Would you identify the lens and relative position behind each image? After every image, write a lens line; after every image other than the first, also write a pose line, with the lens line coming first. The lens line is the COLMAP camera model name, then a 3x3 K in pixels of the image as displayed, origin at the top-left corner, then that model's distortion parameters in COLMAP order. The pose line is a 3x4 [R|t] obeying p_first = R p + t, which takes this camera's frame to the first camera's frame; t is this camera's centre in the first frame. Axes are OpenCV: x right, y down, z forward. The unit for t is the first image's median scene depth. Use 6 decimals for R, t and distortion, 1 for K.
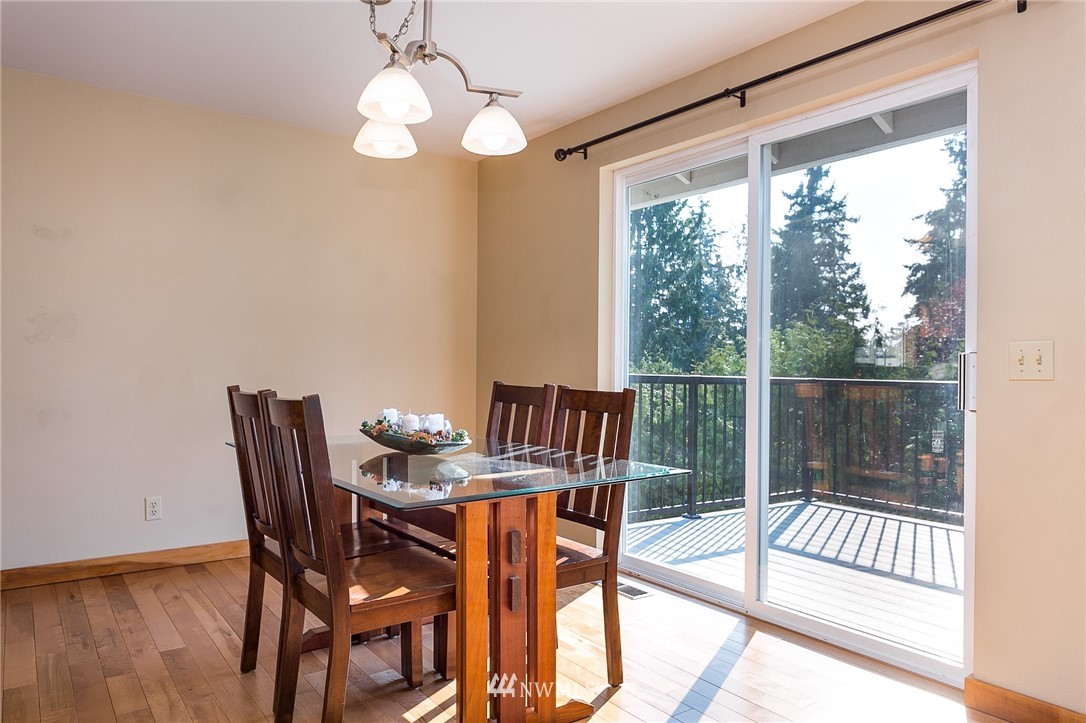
lens RADIAL K [[734.8, 0, 543.0], [0, 734.8, 361.5], [0, 0, 1]] dist [-0.006587, -0.001344]
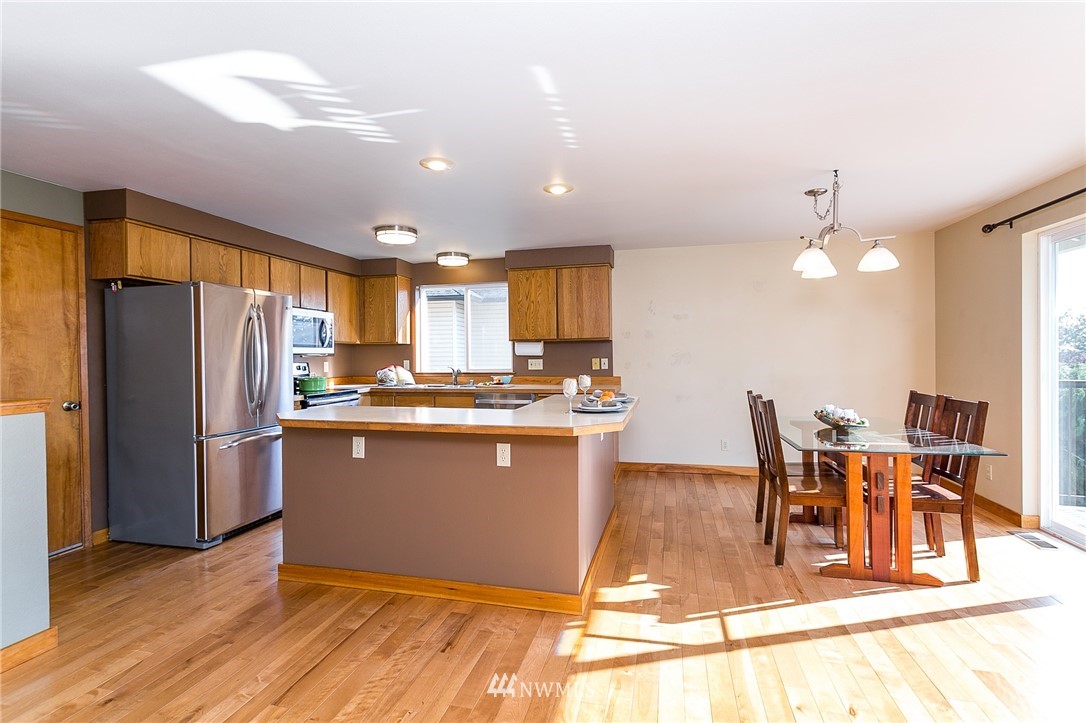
lens RADIAL K [[513.8, 0, 543.0], [0, 513.8, 361.5], [0, 0, 1]] dist [0.001501, 0.000370]
pose [[0.643798, -0.008997, -0.765143, 0.341595], [0.018085, 0.999830, 0.003460, -0.067694], [0.764982, -0.016065, 0.643851, -0.442900]]
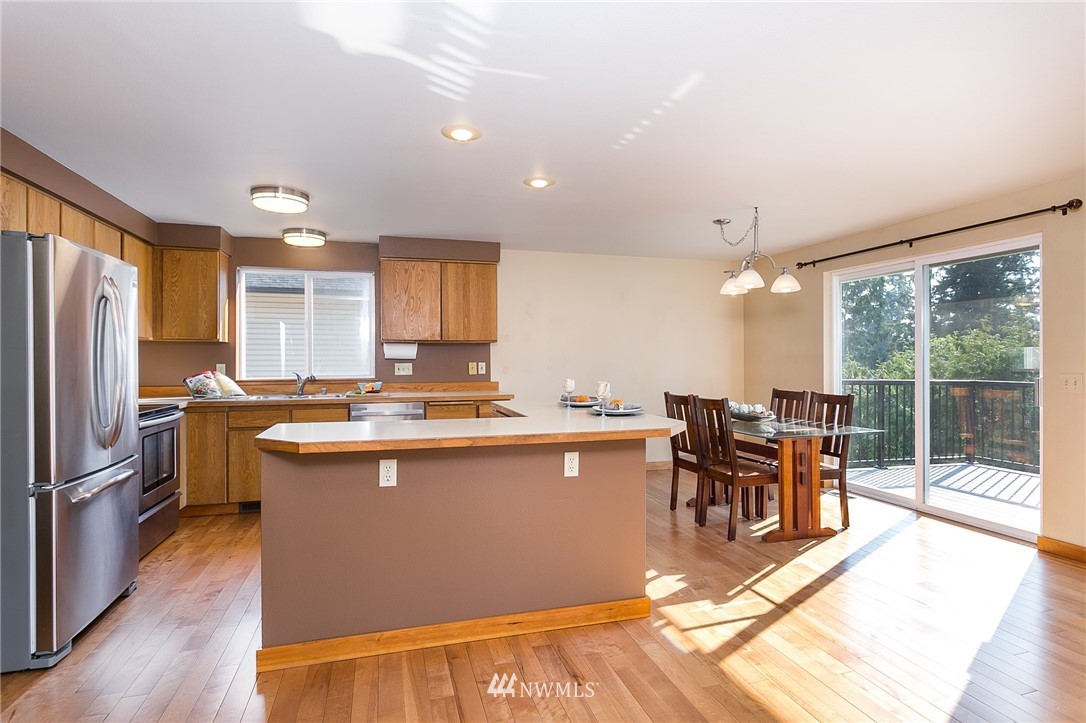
lens RADIAL K [[551.9, 0, 543.0], [0, 551.9, 361.5], [0, 0, 1]] dist [-0.002048, 0.000539]
pose [[0.942140, -0.013095, -0.334963, -0.185464], [0.014361, 0.999896, 0.001304, -0.071761], [0.334911, -0.006039, 0.942230, -0.816879]]
